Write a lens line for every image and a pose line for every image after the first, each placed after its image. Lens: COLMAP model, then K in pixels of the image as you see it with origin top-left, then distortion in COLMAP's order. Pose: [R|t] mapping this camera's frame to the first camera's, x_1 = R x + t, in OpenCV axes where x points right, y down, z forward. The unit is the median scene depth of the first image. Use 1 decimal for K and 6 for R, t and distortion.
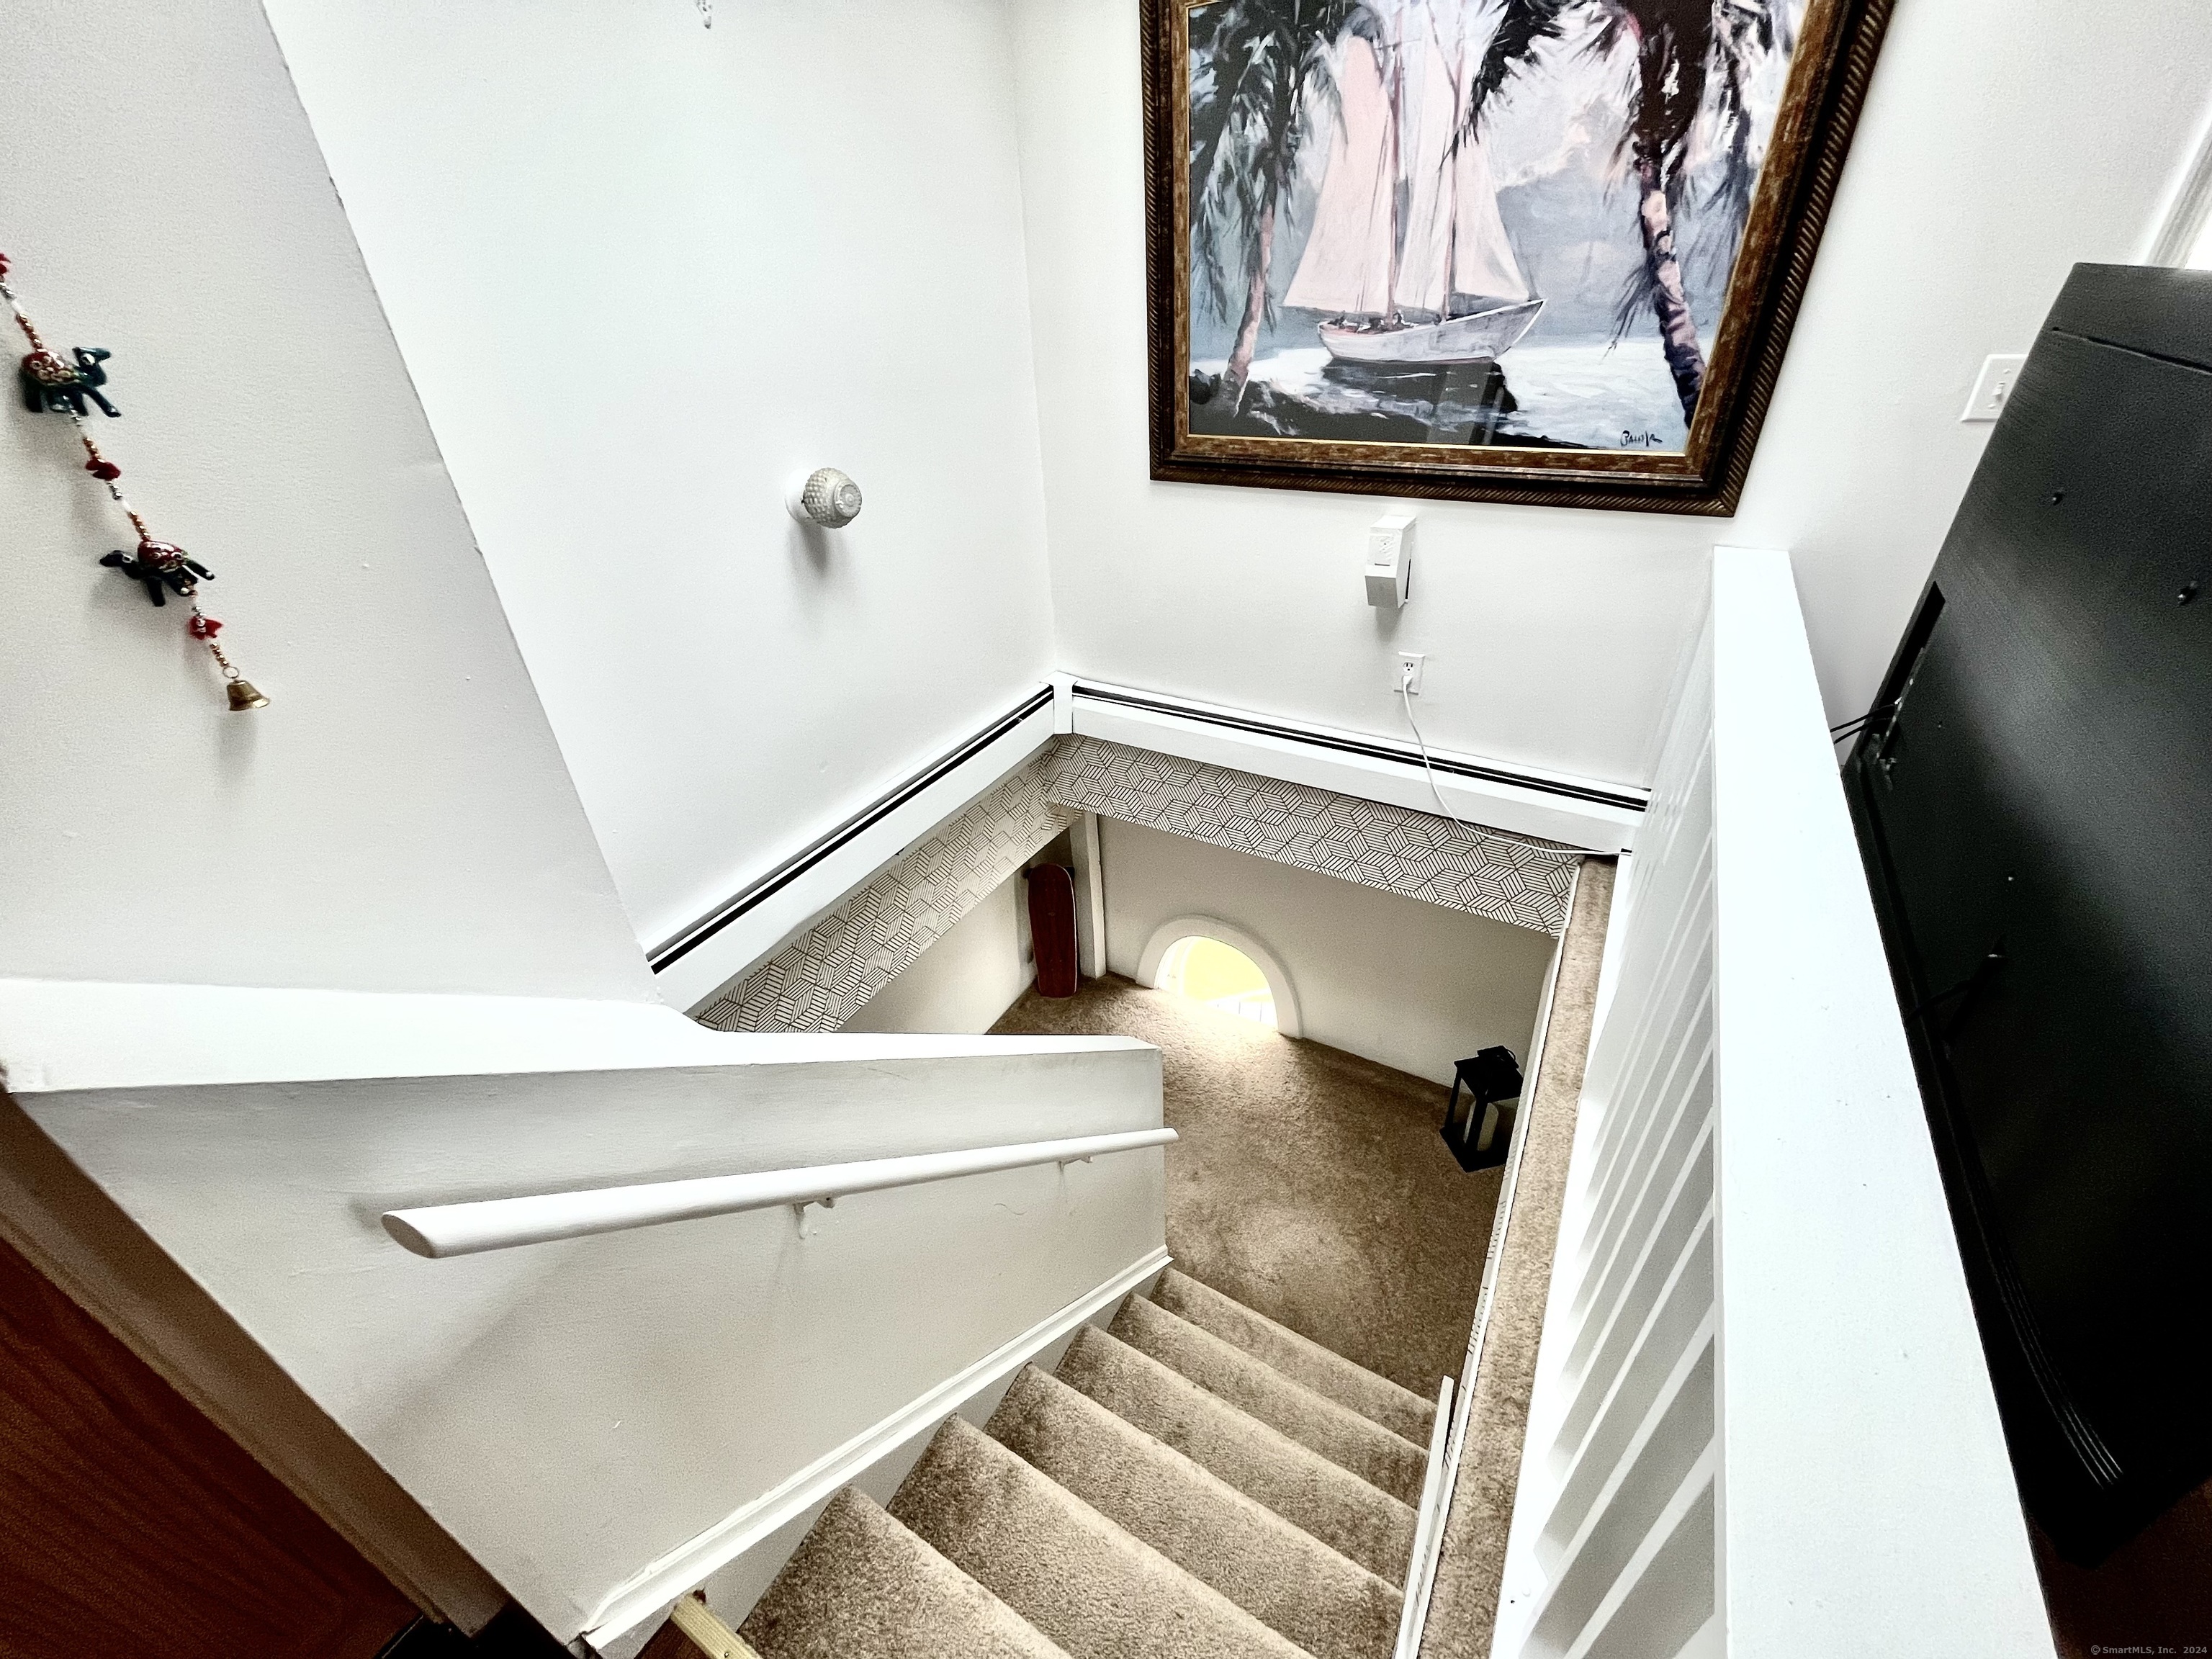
lens RADIAL K [[888.9, 0, 1100.4], [0, 888.9, 824.6], [0, 0, 1]] dist [-0.001751, -0.001228]
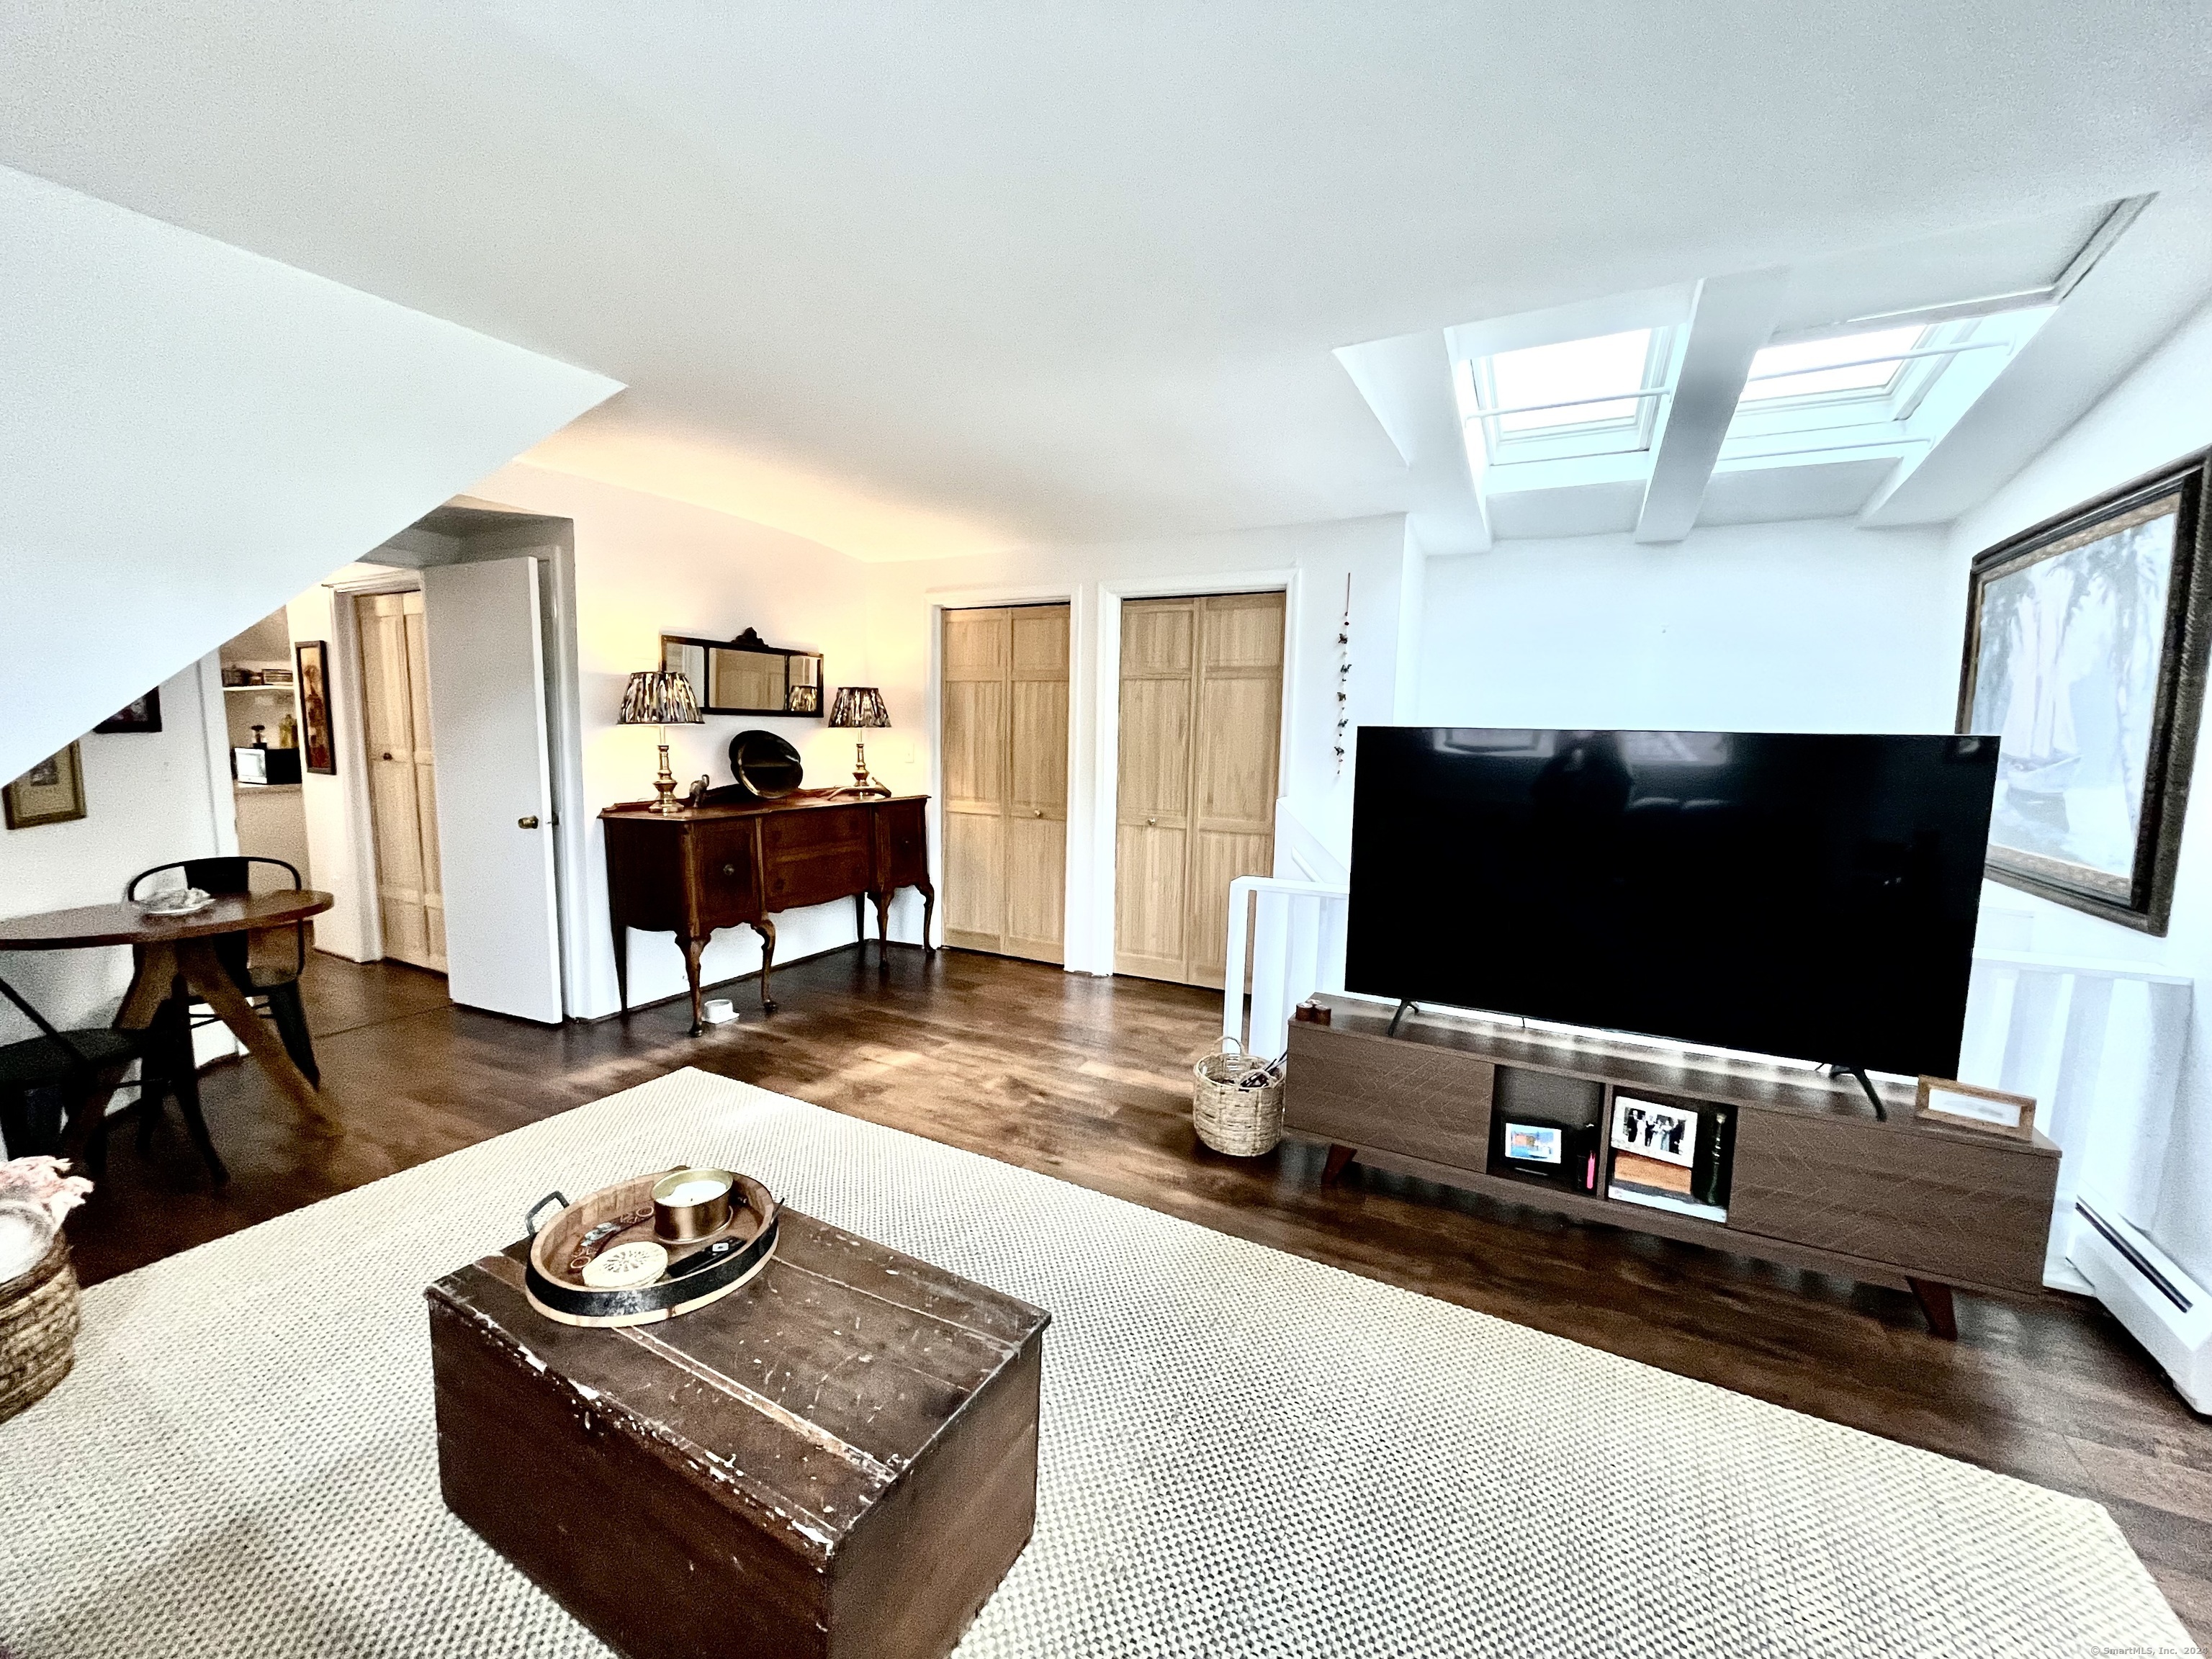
lens RADIAL K [[888.9, 0, 1096.0], [0, 888.9, 833.8], [0, 0, 1]] dist [-0.001751, -0.001228]
pose [[0.031753, 0.165592, -0.985683, 1.599013], [-0.544248, 0.830020, 0.121909, 0.113425], [0.838324, 0.532585, 0.116478, -0.261311]]
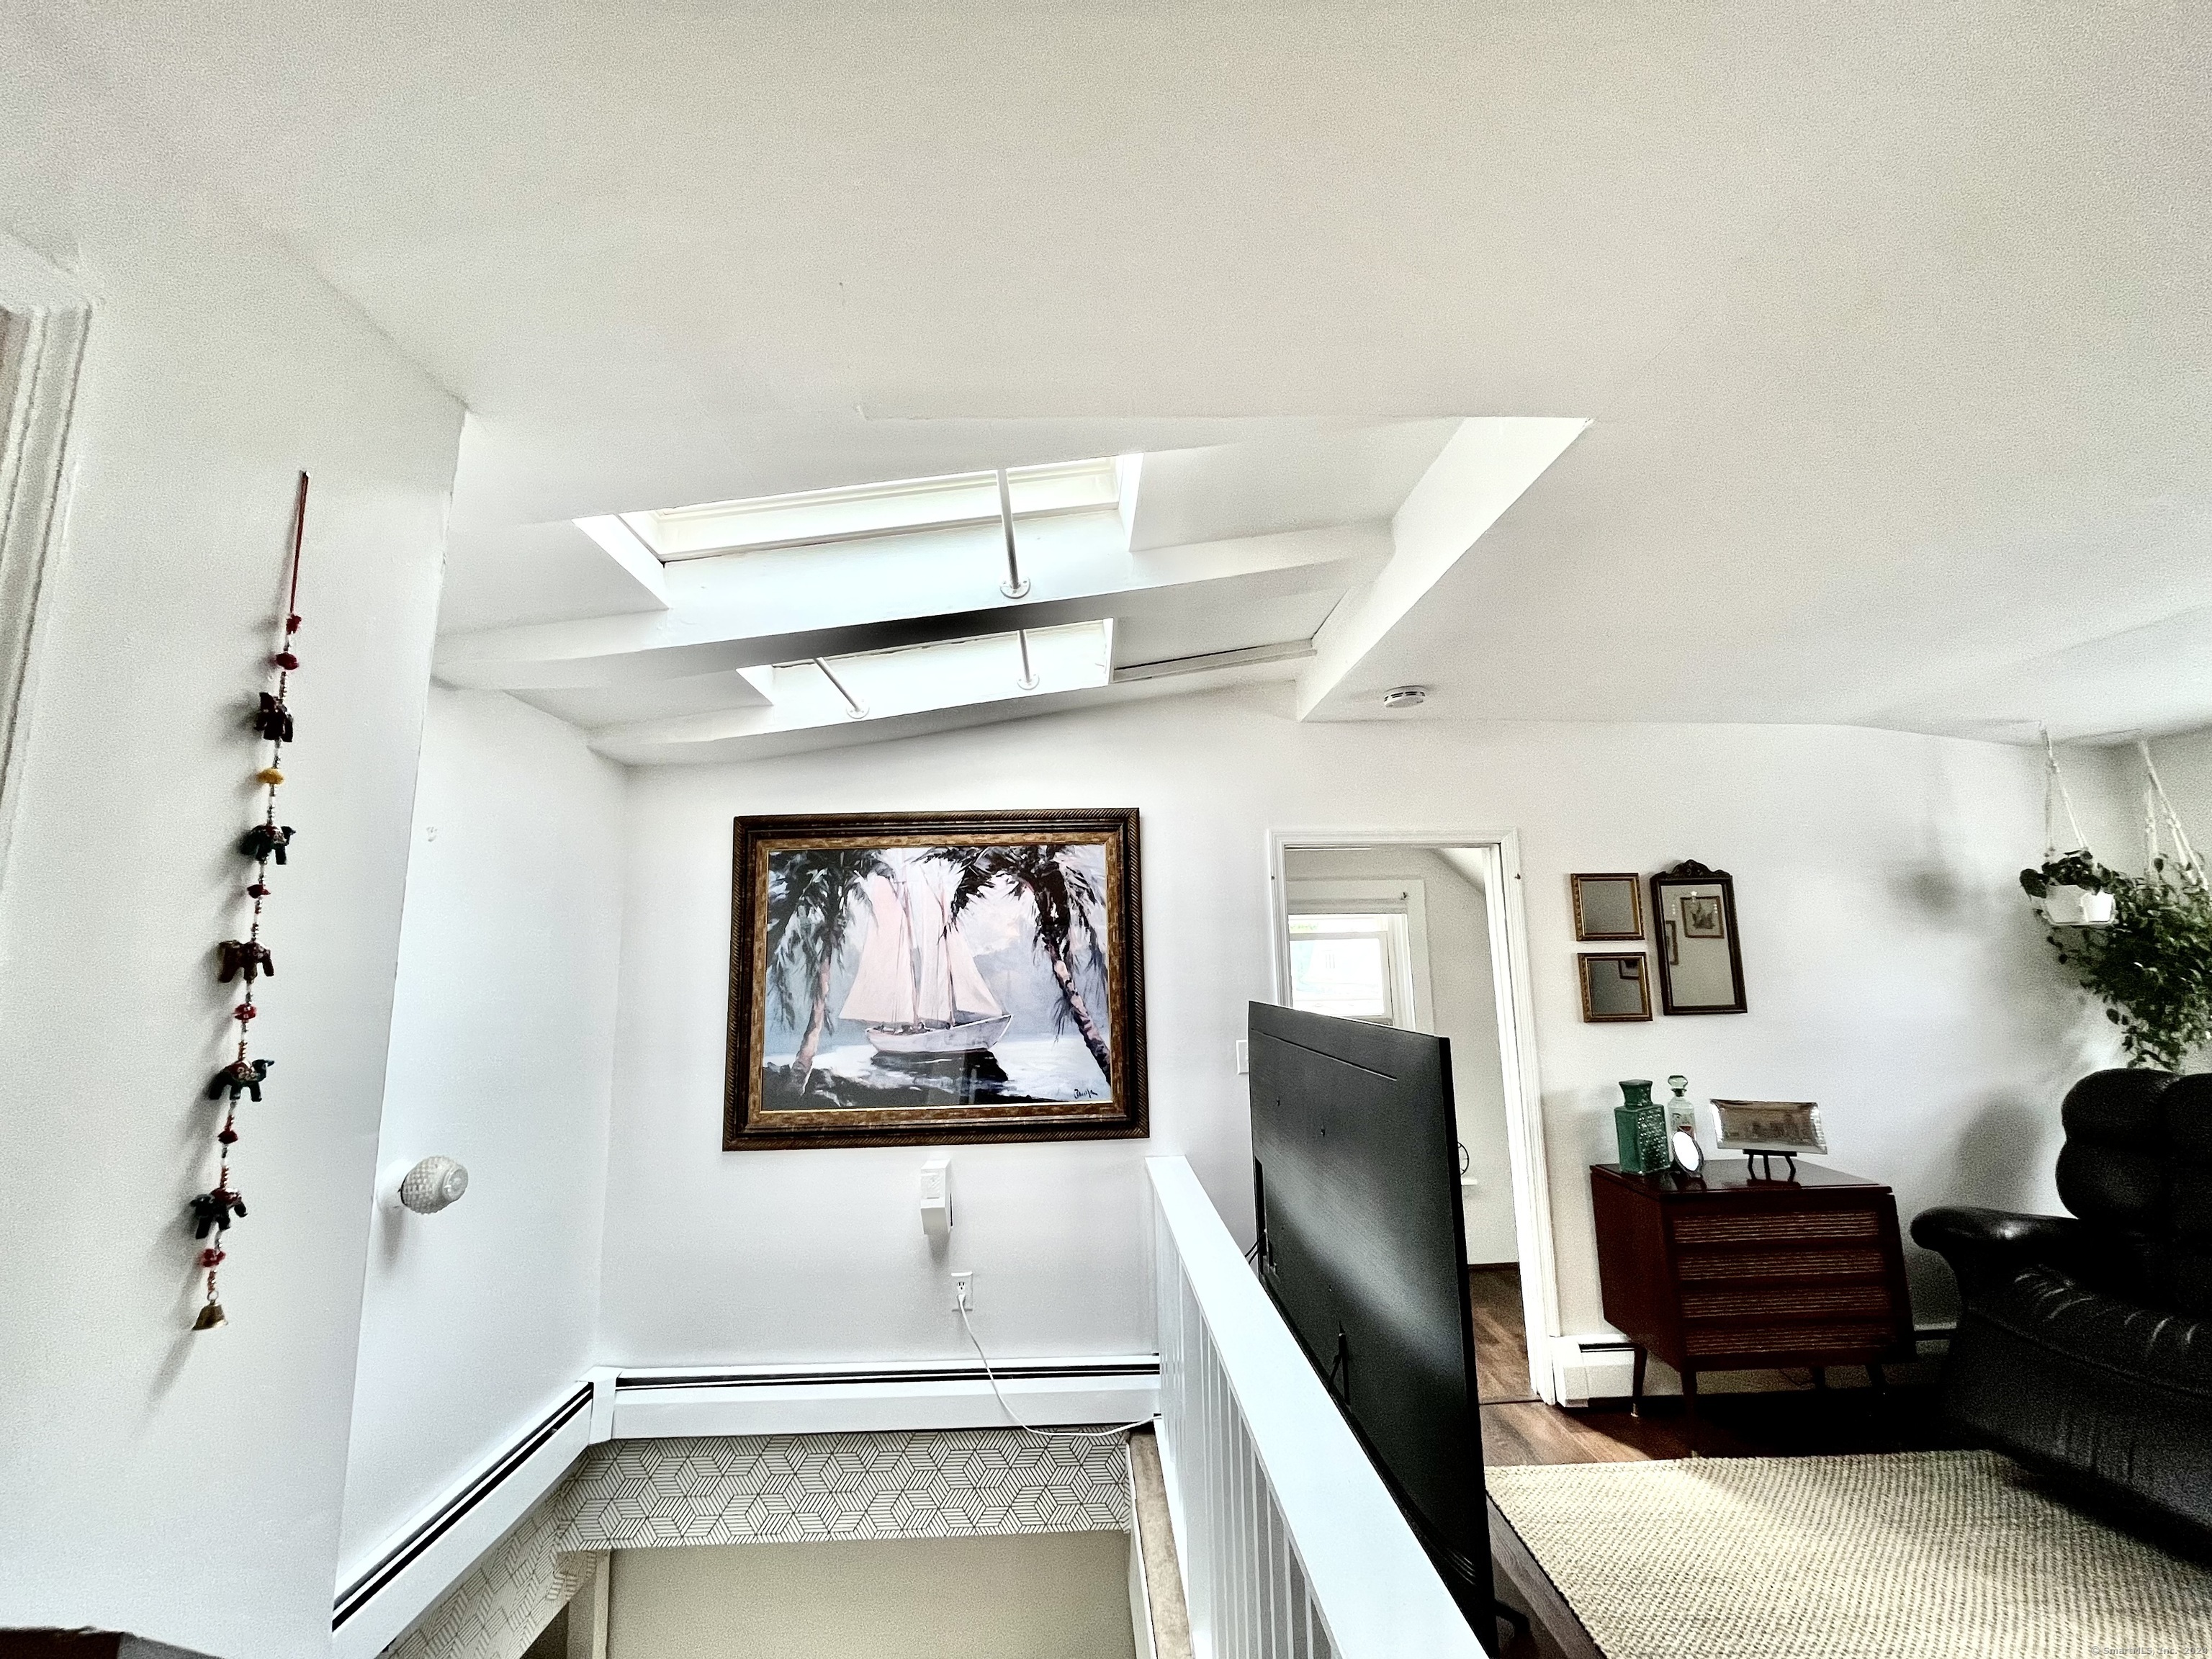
lens RADIAL K [[888.9, 0, 1101.2], [0, 888.9, 826.0], [0, 0, 1]] dist [-0.001751, -0.001228]
pose [[0.848072, 0.108380, 0.518678, -0.211684], [0.266223, 0.759193, -0.593929, 0.132712], [-0.458147, 0.641779, 0.614997, -0.254215]]
